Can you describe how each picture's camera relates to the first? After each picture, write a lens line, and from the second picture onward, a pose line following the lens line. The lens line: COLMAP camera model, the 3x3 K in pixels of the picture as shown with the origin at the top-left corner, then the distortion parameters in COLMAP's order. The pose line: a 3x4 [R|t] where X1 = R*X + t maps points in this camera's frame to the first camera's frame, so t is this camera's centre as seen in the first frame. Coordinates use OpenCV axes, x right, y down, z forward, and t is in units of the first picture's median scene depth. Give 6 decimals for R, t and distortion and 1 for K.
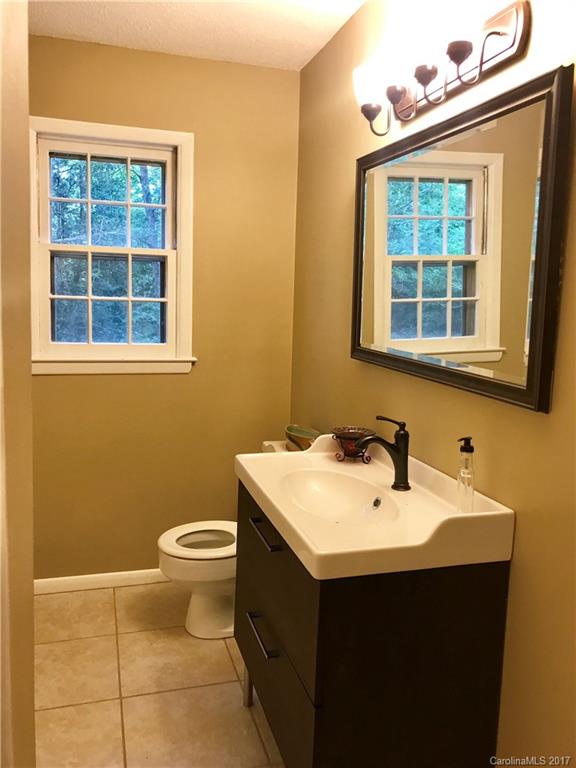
lens RADIAL K [[642.8, 0, 288.0], [0, 642.8, 384.0], [0, 0, 1]] dist [0.041166, -0.000097]
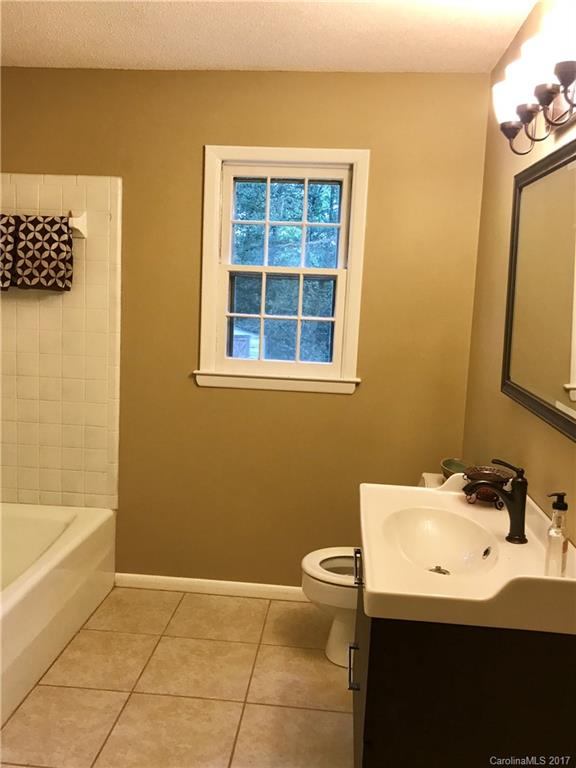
lens RADIAL K [[712.1, 0, 287.6], [0, 712.1, 401.4], [0, 0, 1]] dist [0.046635, -0.001300]
pose [[0.929277, 0.068826, -0.362916, 0.166705], [-0.066569, 0.997606, 0.018736, -0.023637], [0.363337, 0.006748, 0.931633, -0.048191]]
